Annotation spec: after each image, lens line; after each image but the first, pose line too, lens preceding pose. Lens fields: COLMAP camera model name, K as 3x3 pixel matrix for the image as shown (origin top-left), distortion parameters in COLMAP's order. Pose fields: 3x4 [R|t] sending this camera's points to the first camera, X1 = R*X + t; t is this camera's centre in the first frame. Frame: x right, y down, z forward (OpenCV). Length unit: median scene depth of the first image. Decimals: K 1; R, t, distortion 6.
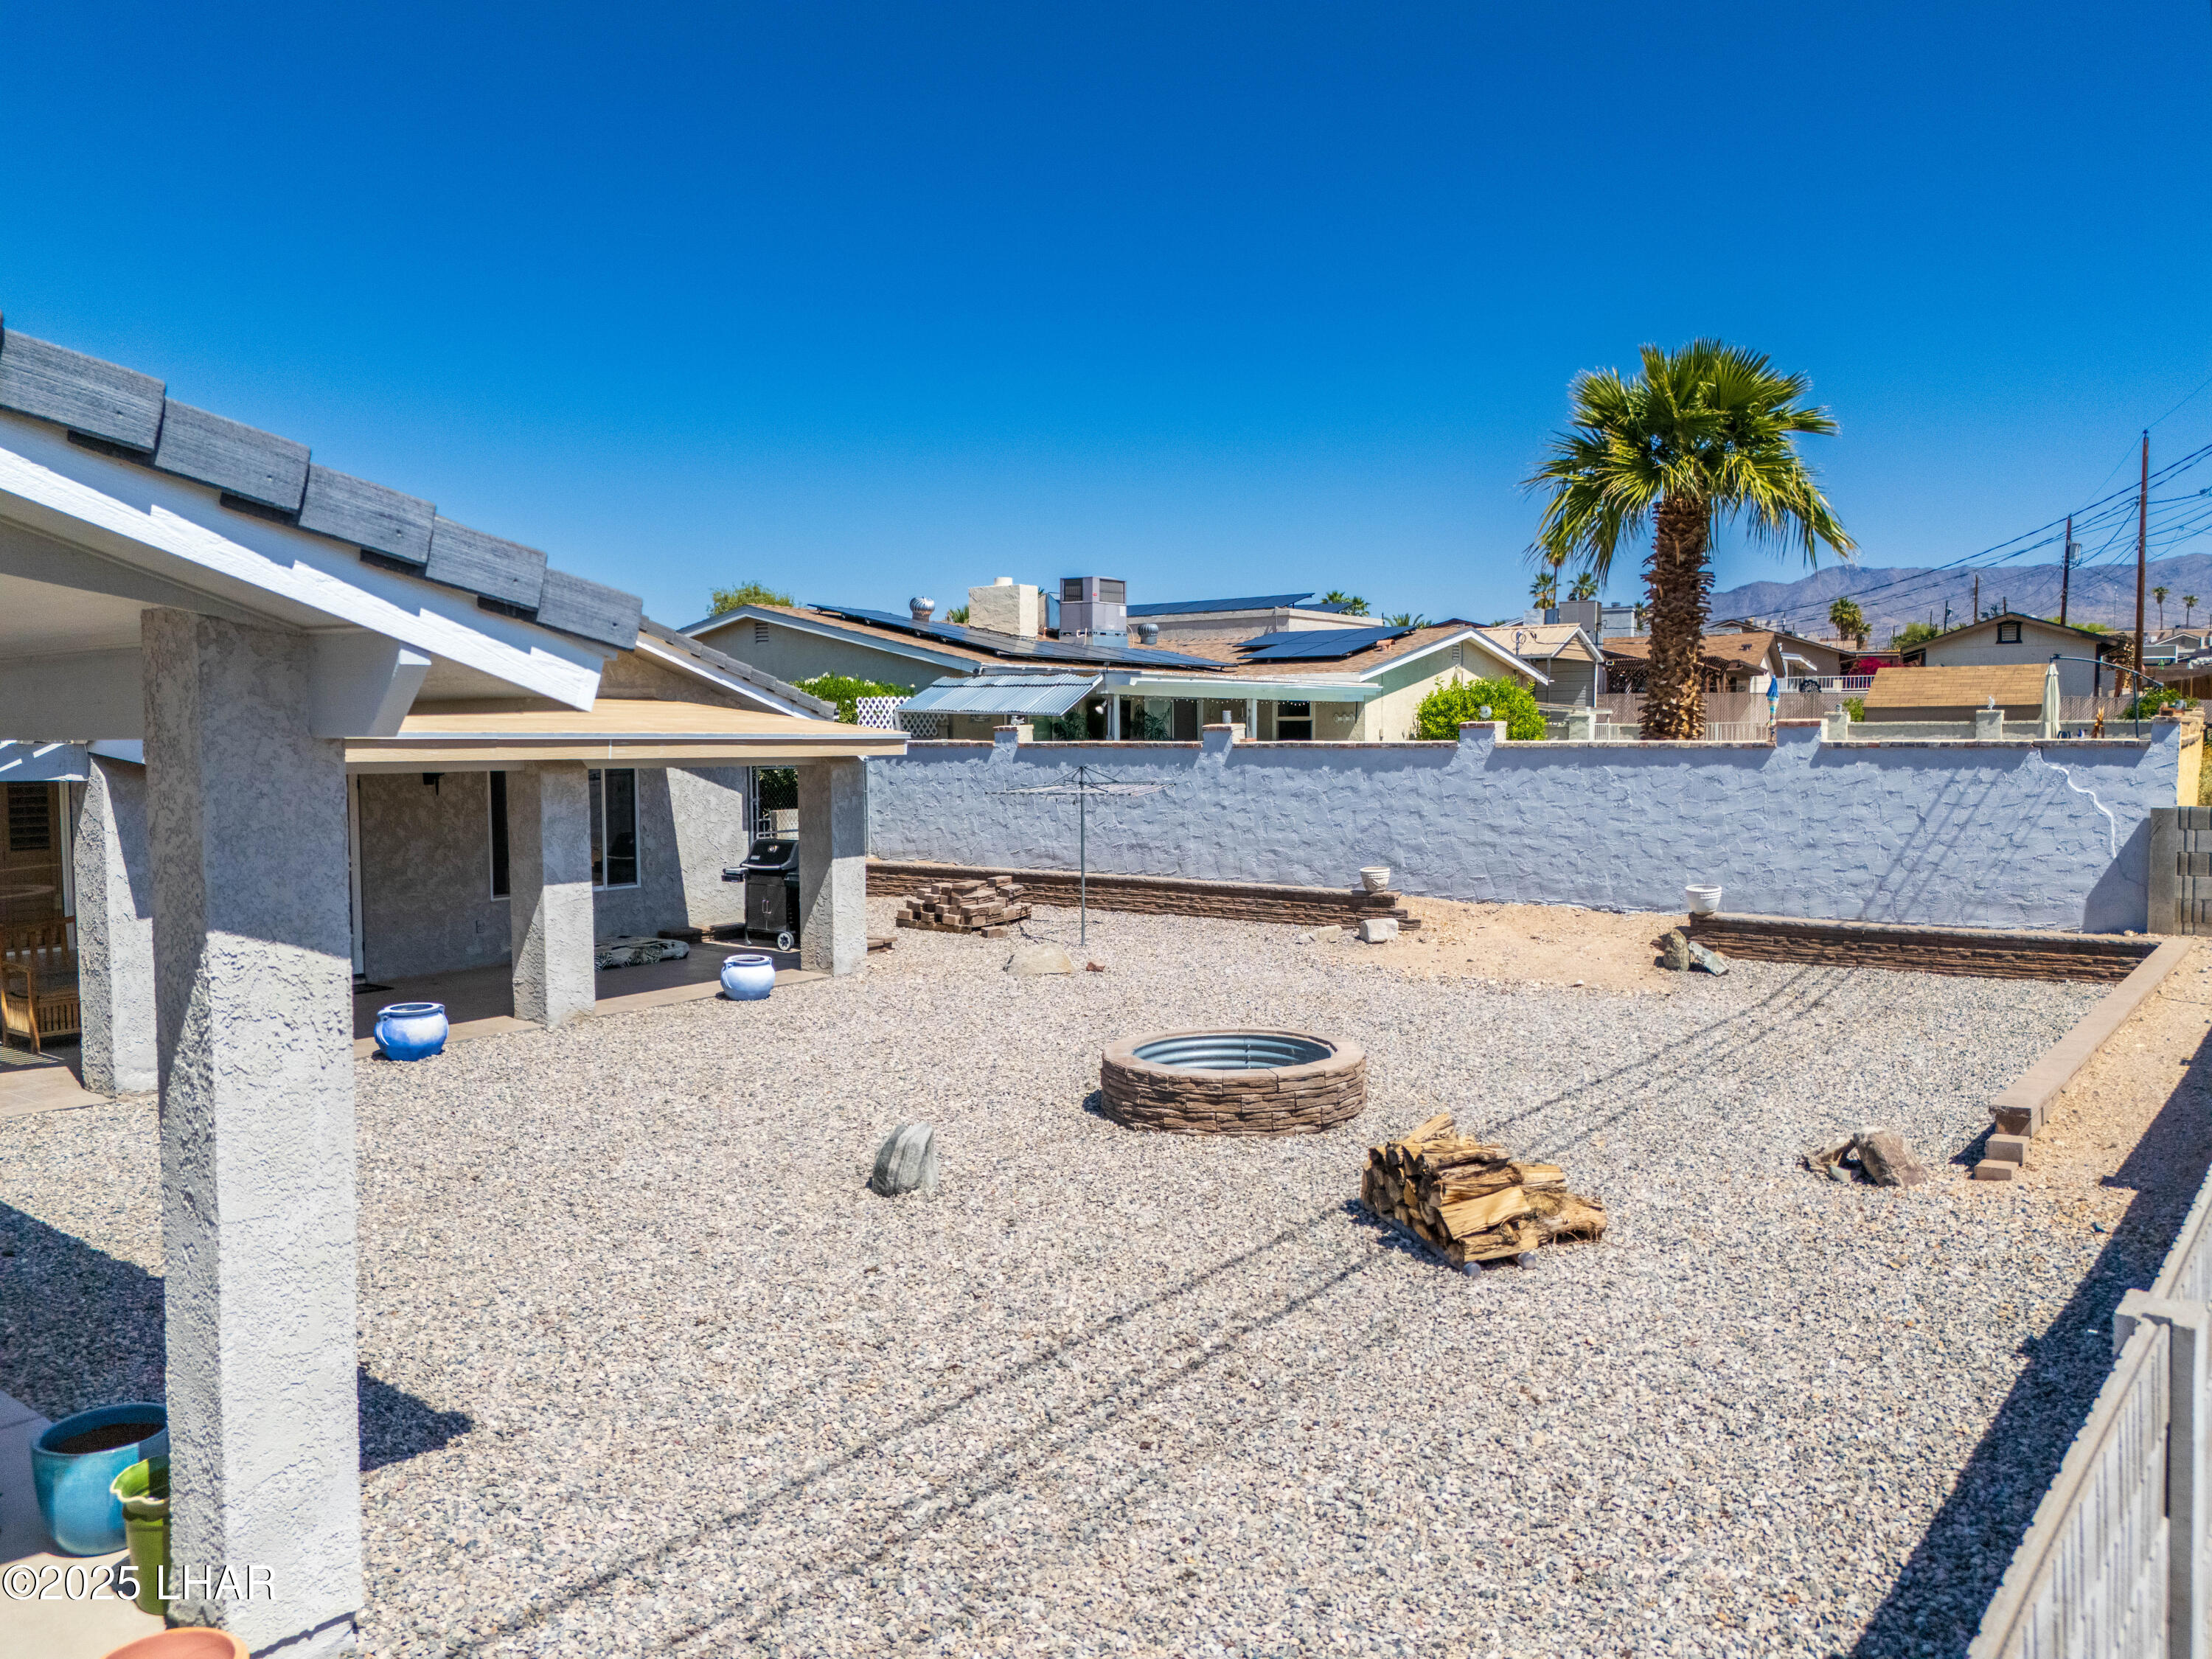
lens RADIAL K [[1615.4, 0, 1110.2], [0, 1615.4, 835.8], [0, 0, 1]] dist [0.086380, -0.093655]
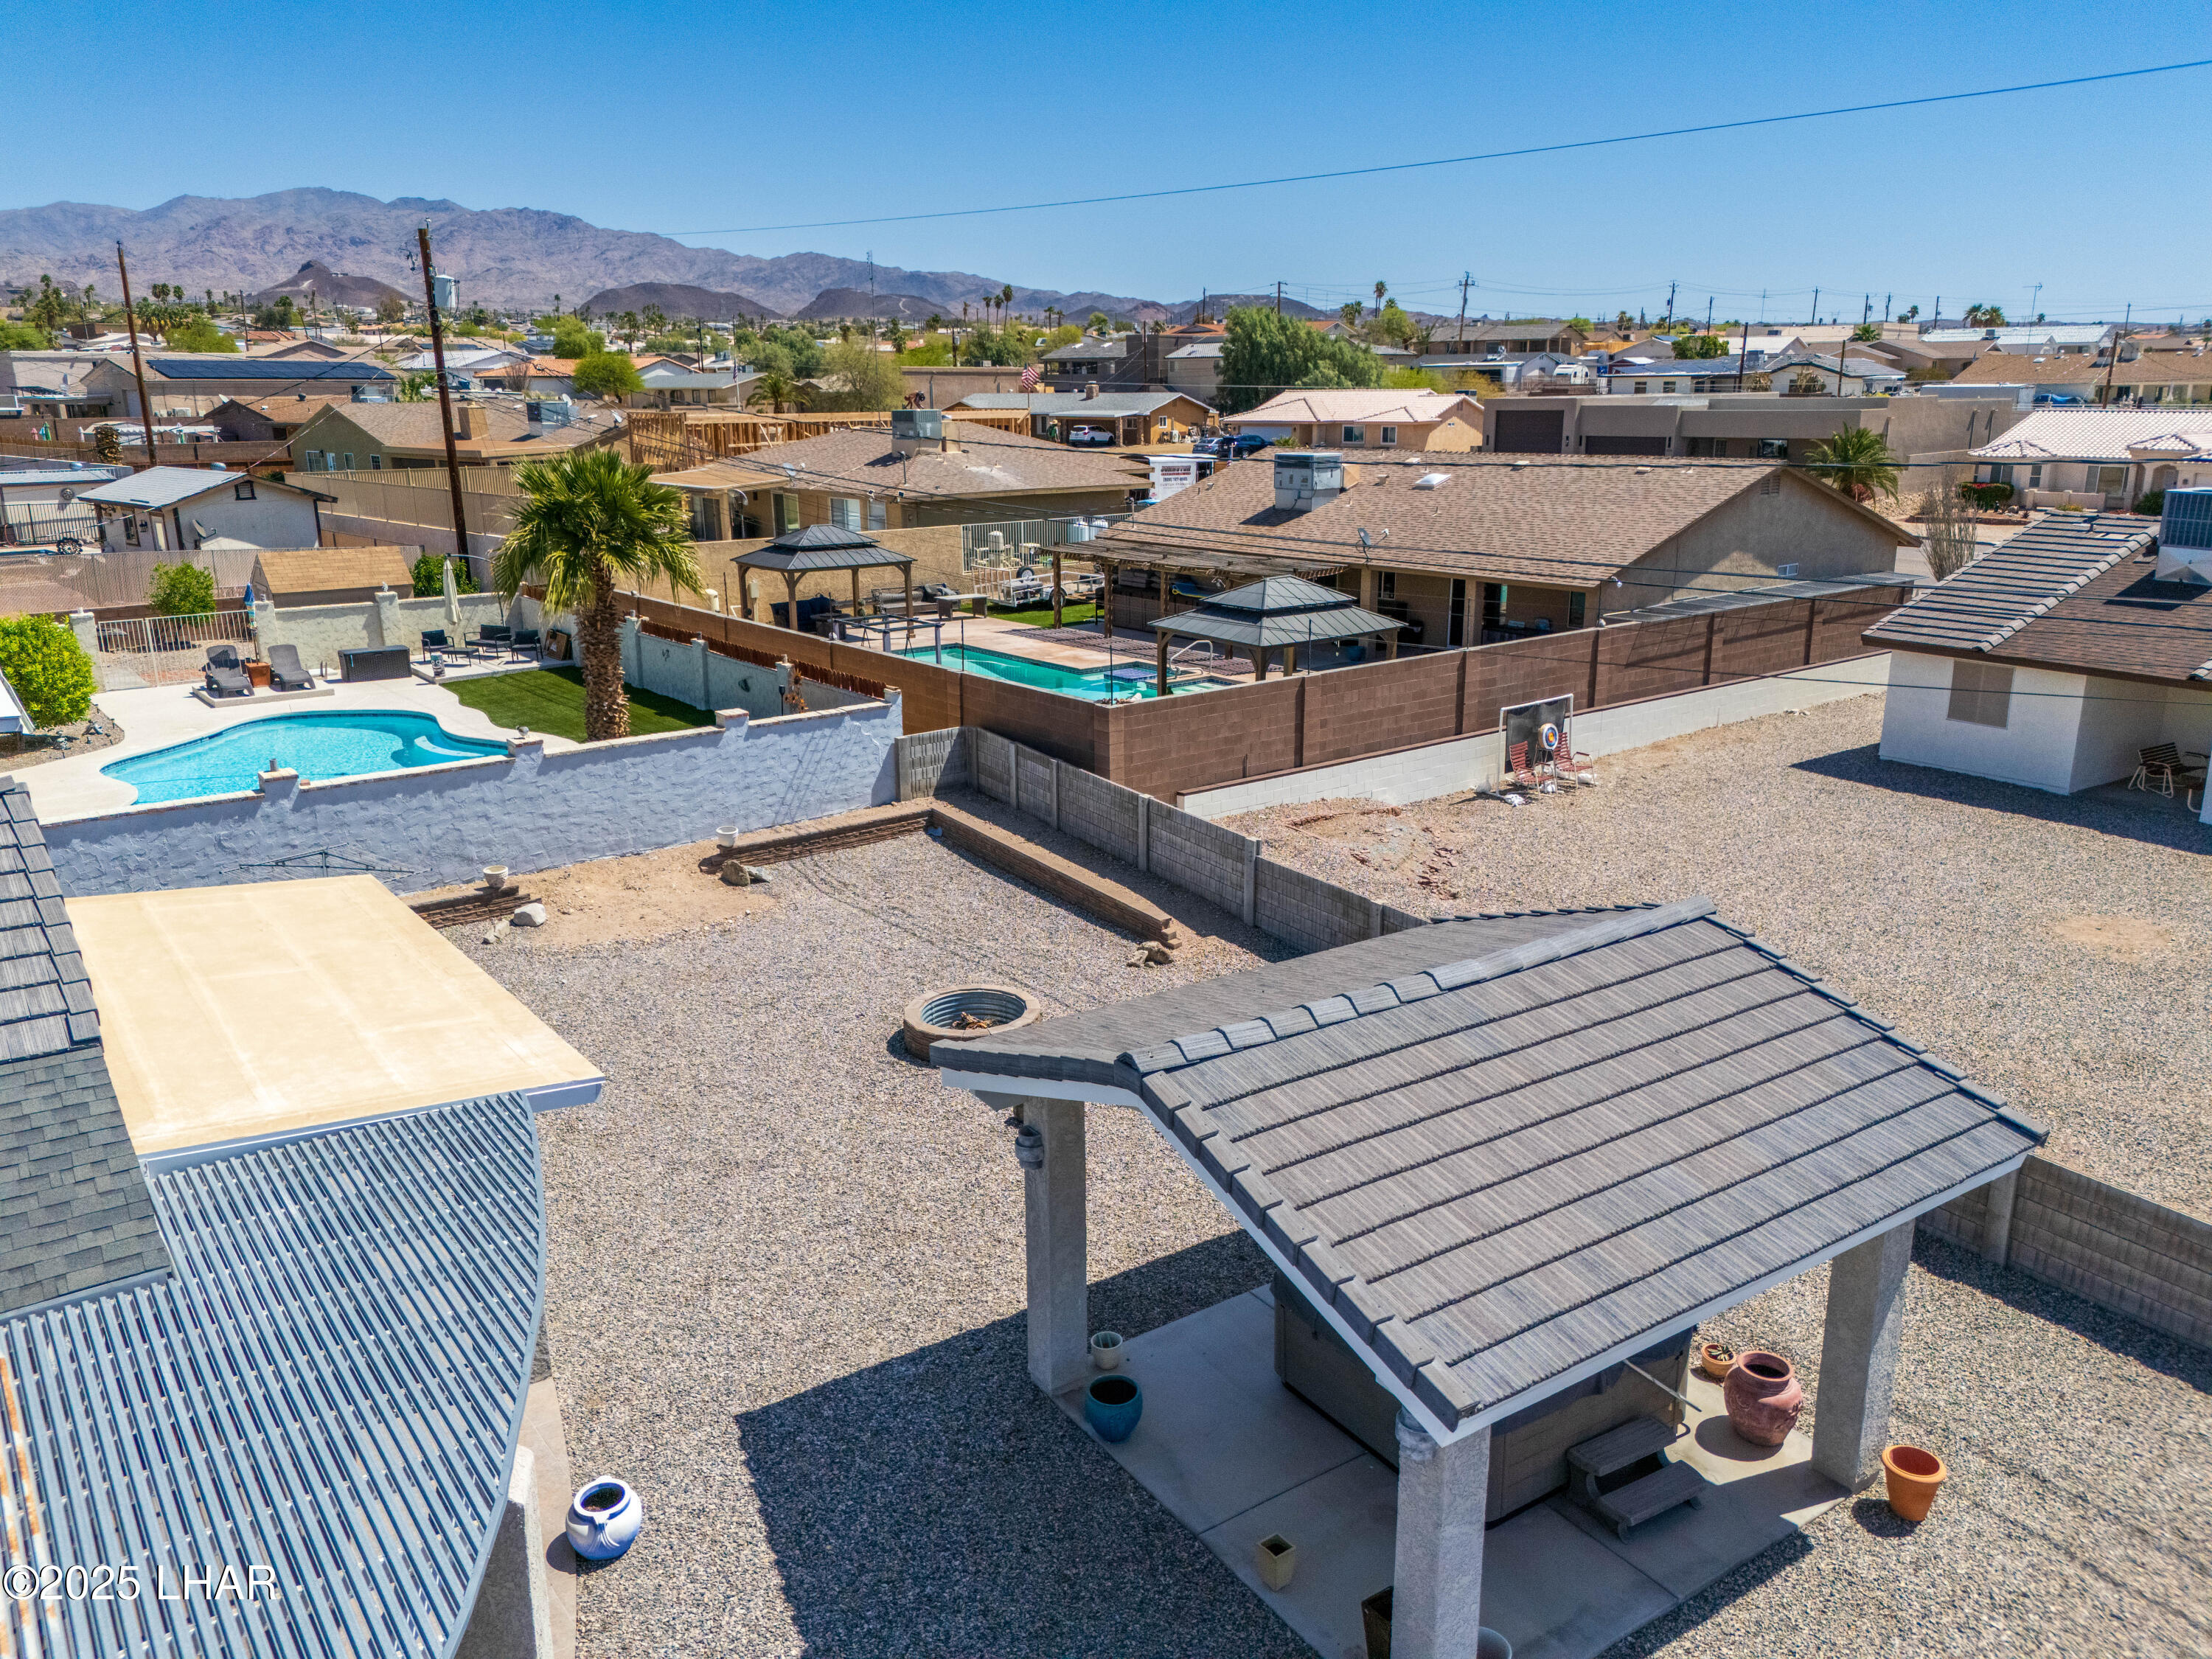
lens RADIAL K [[1615.4, 0, 1110.2], [0, 1615.4, 835.8], [0, 0, 1]] dist [0.086380, -0.093655]
pose [[0.302983, -0.251252, 0.919279, -0.829637], [0.067008, 0.967849, 0.242441, -0.272611], [-0.950637, -0.011856, 0.310078, 0.134601]]
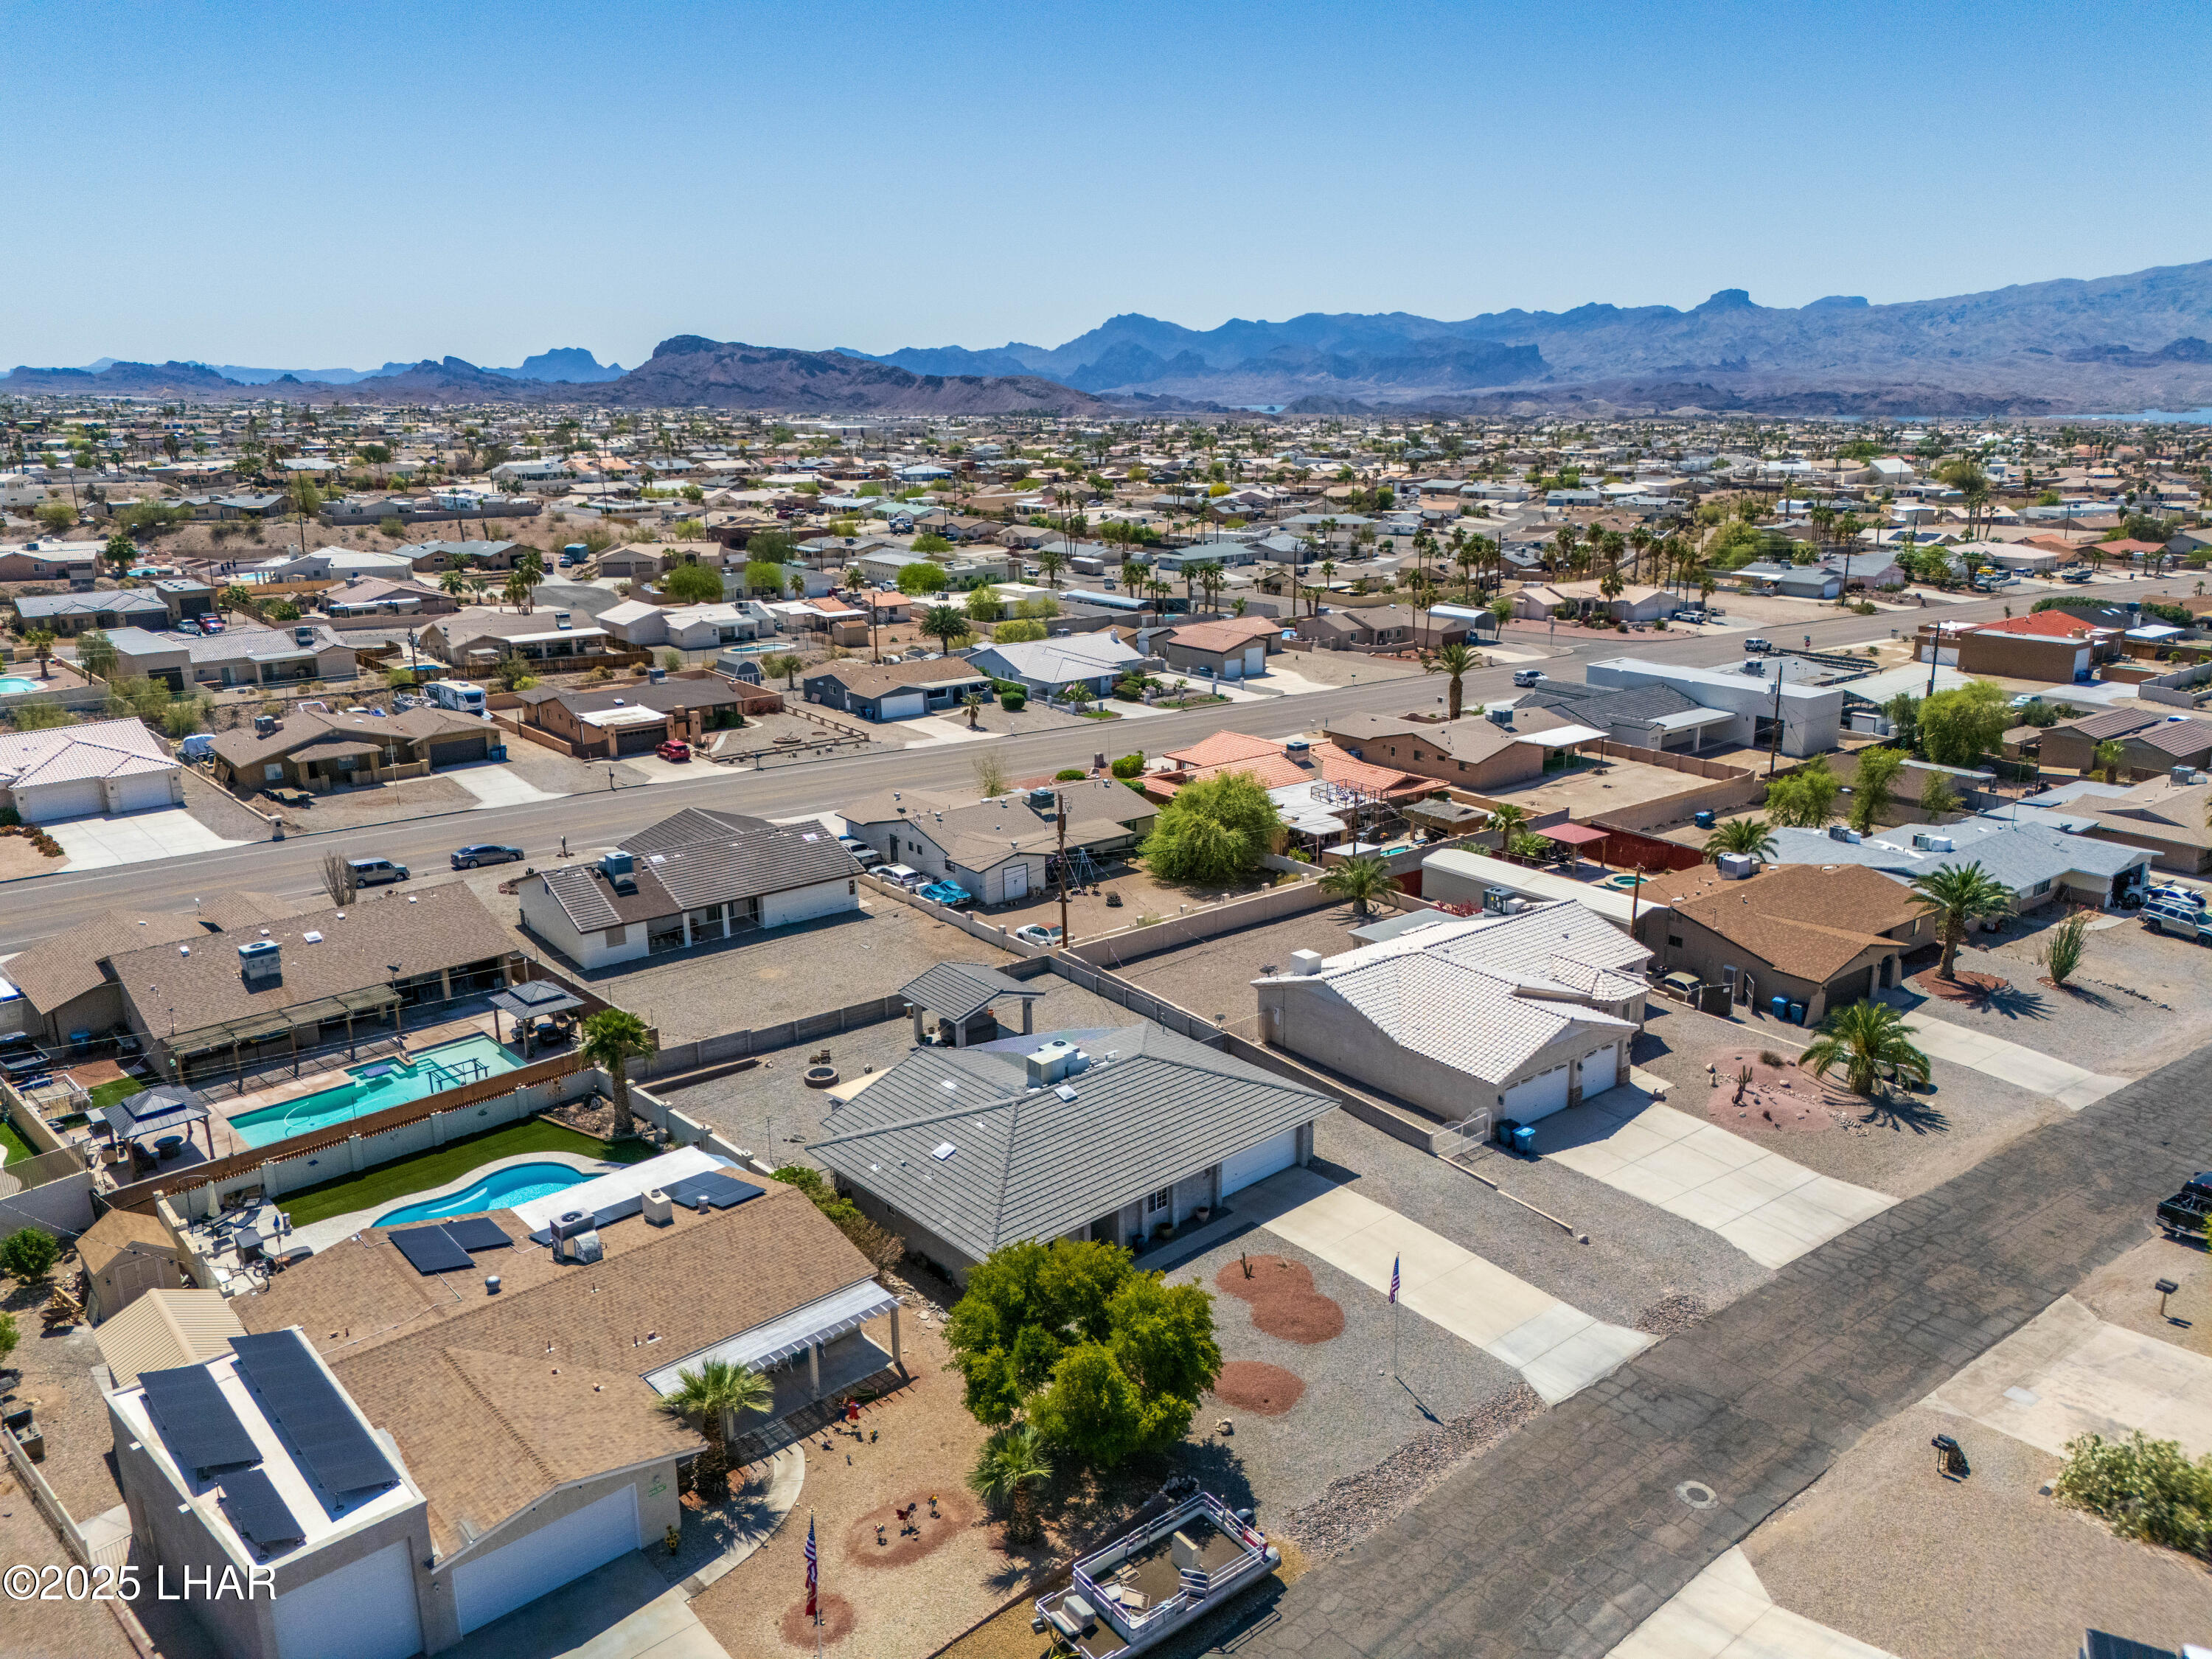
lens RADIAL K [[1615.4, 0, 1110.2], [0, 1615.4, 835.8], [0, 0, 1]] dist [0.086380, -0.093655]
pose [[-0.973482, -0.043327, 0.224621, -1.584684], [0.034635, 0.942666, 0.331935, -1.851680], [-0.226125, 0.330913, -0.916168, 3.955787]]
